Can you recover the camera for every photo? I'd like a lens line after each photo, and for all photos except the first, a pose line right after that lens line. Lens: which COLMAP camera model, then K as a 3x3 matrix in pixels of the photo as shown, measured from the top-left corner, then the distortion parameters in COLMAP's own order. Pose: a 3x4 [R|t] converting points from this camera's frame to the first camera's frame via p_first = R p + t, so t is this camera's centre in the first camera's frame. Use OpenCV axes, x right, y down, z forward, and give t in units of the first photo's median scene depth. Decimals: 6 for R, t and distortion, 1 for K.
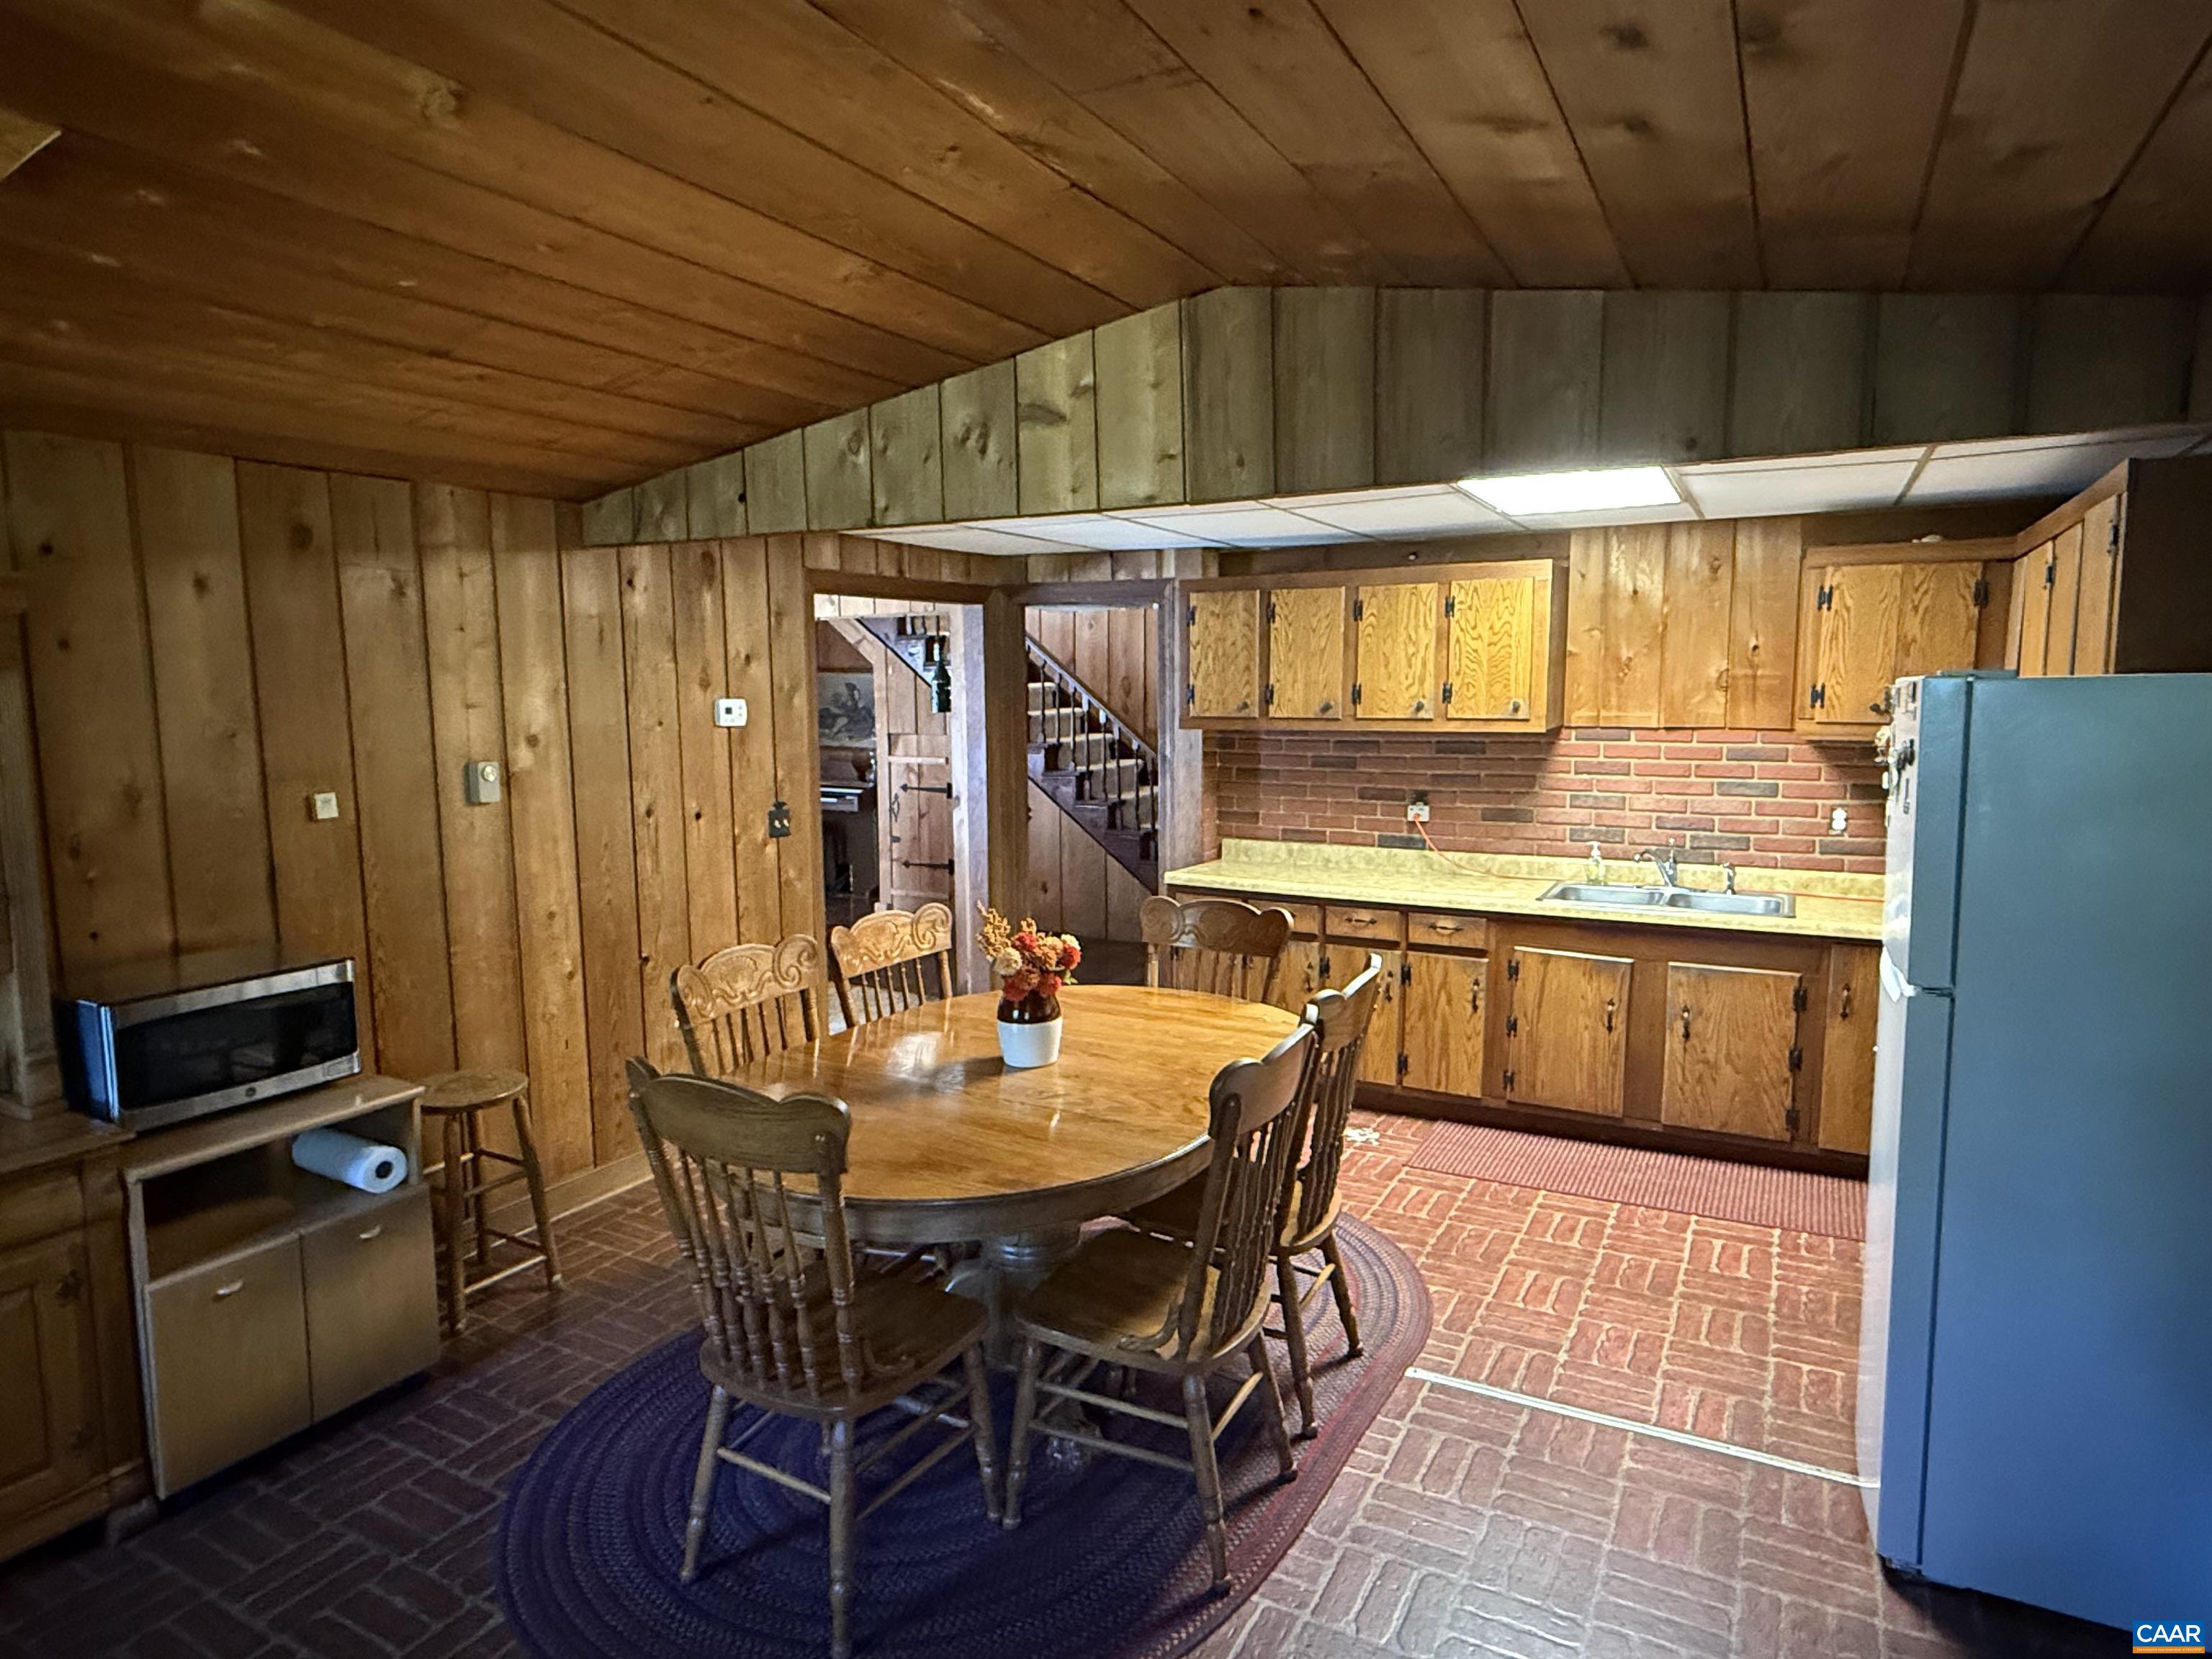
lens RADIAL K [[1276.8, 0, 1097.6], [0, 1276.8, 836.8], [0, 0, 1]] dist [0.001127, -0.000308]
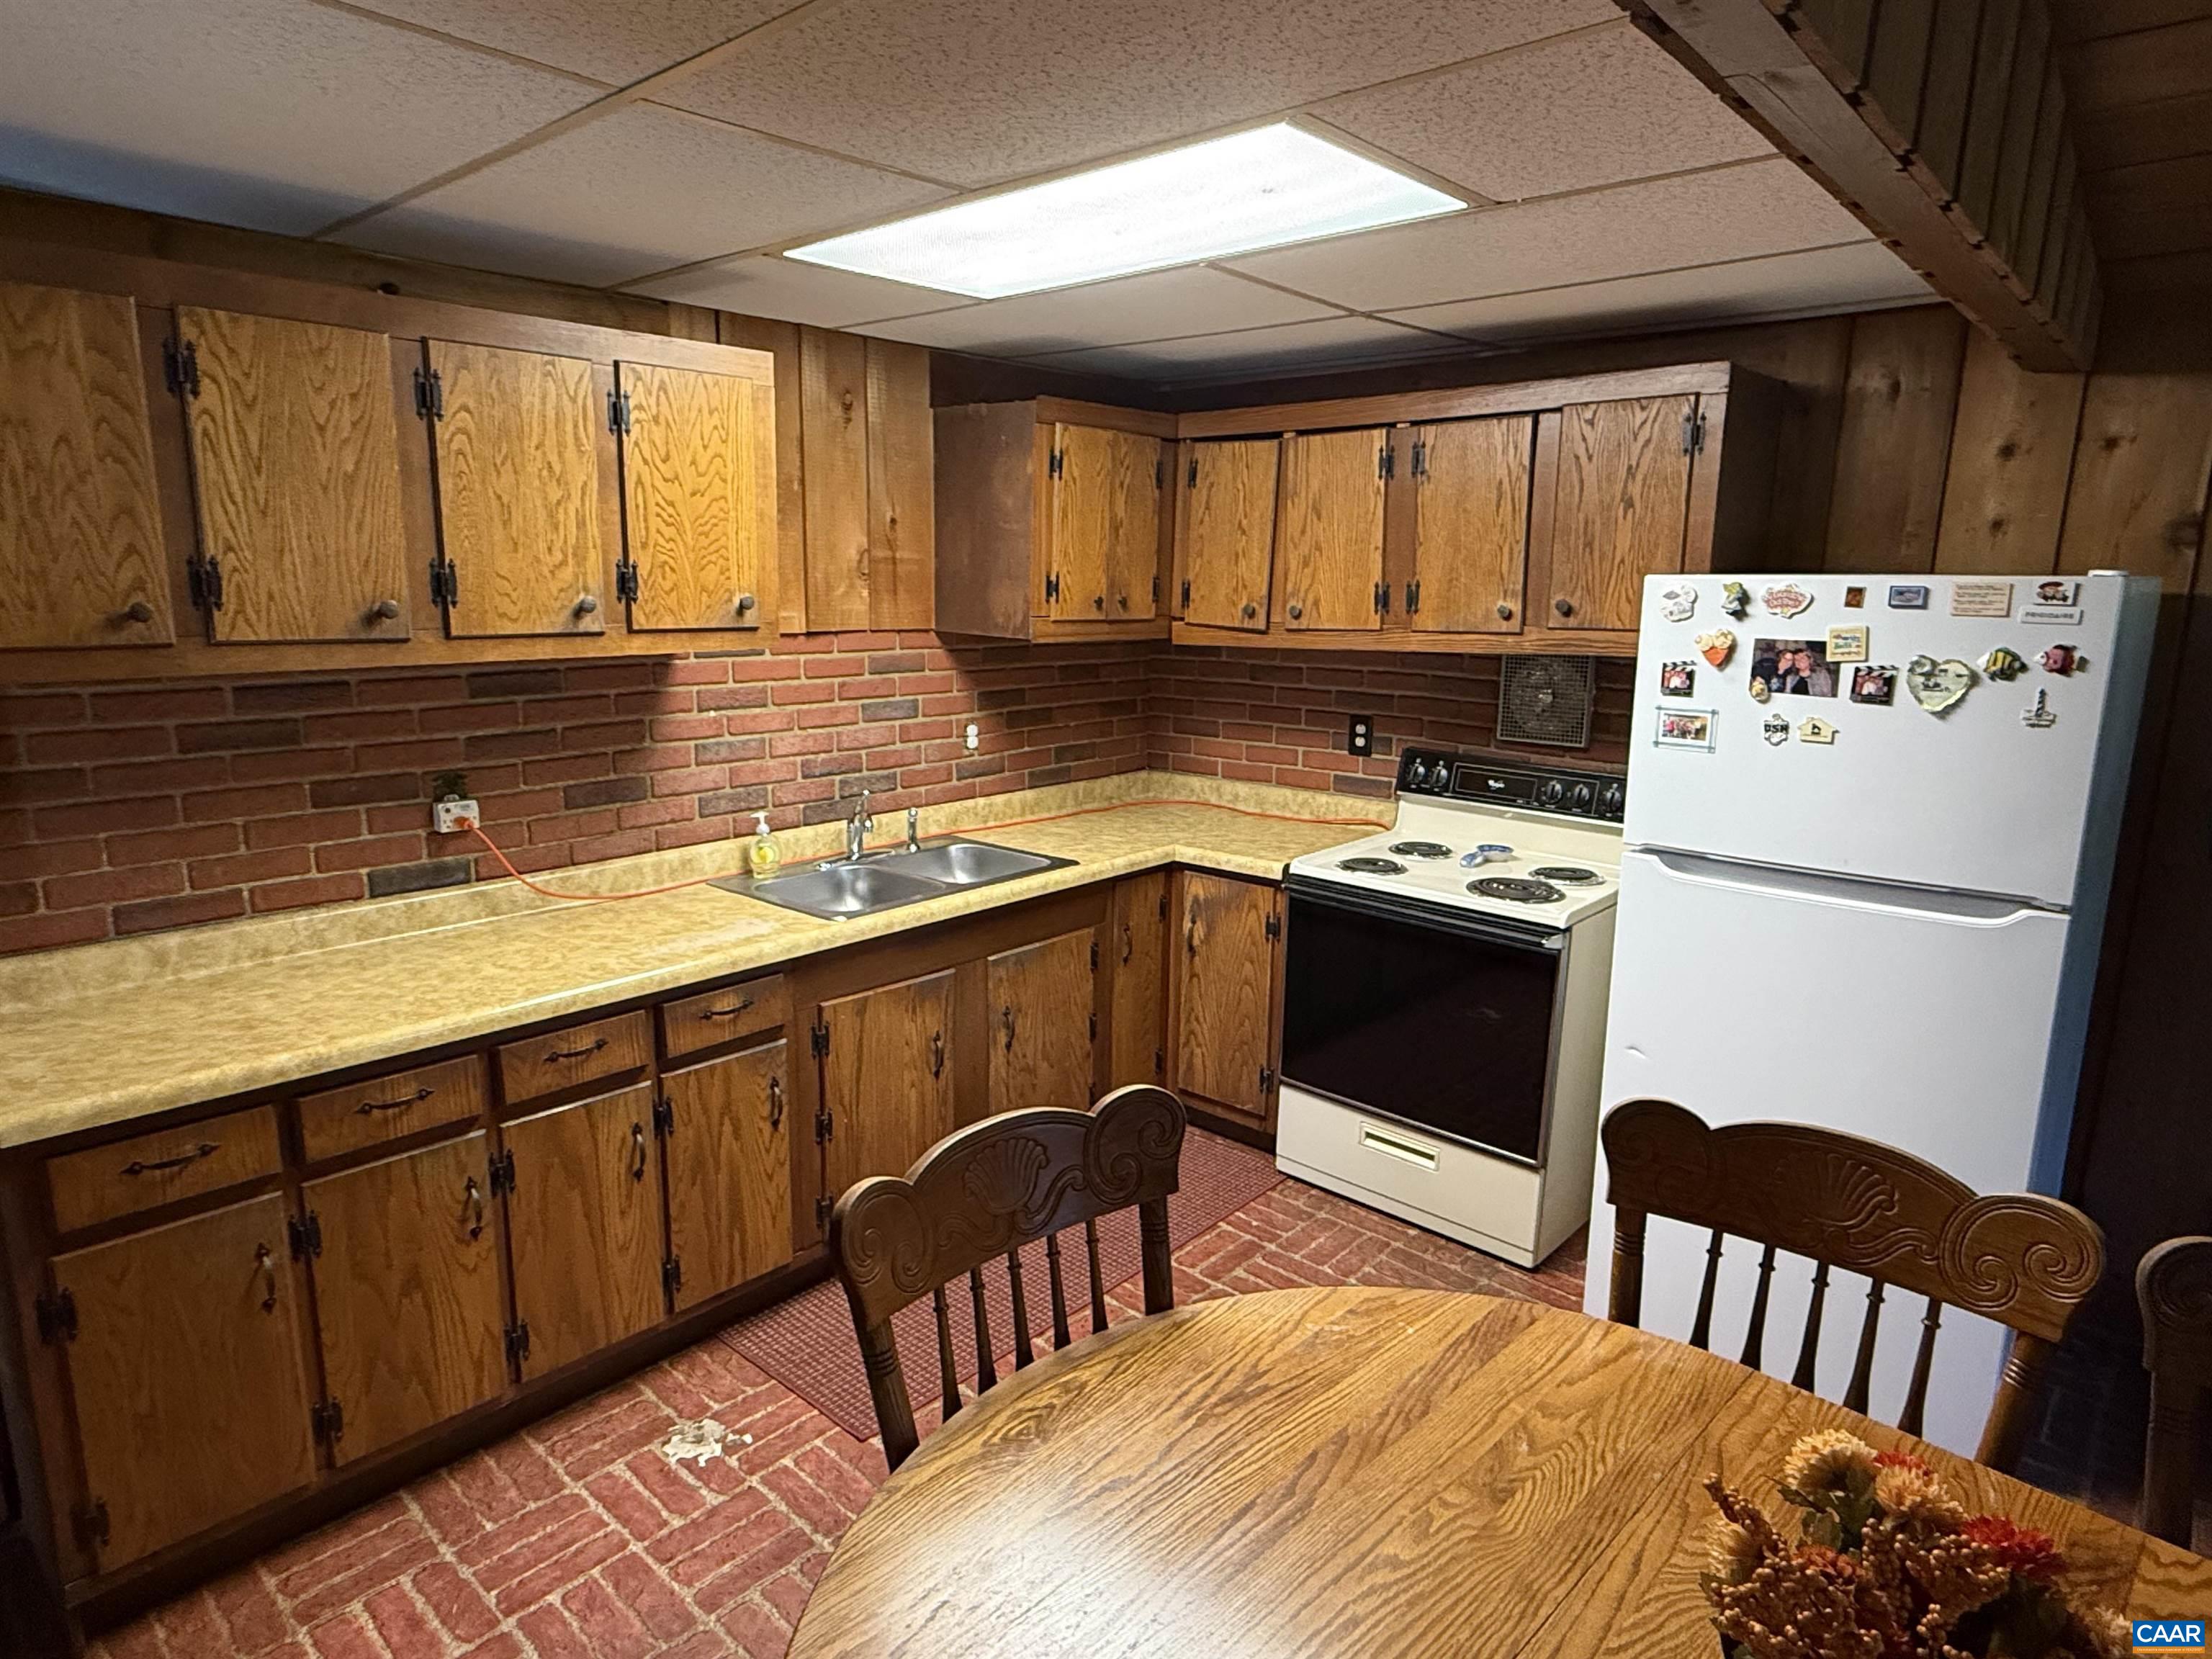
lens RADIAL K [[1276.8, 0, 1097.6], [0, 1276.8, 836.8], [0, 0, 1]] dist [0.001127, -0.000308]
pose [[0.237466, -0.189278, 0.952777, -0.200609], [0.100704, 0.980345, 0.169656, -0.079201], [-0.966162, 0.055661, 0.251860, 0.684085]]
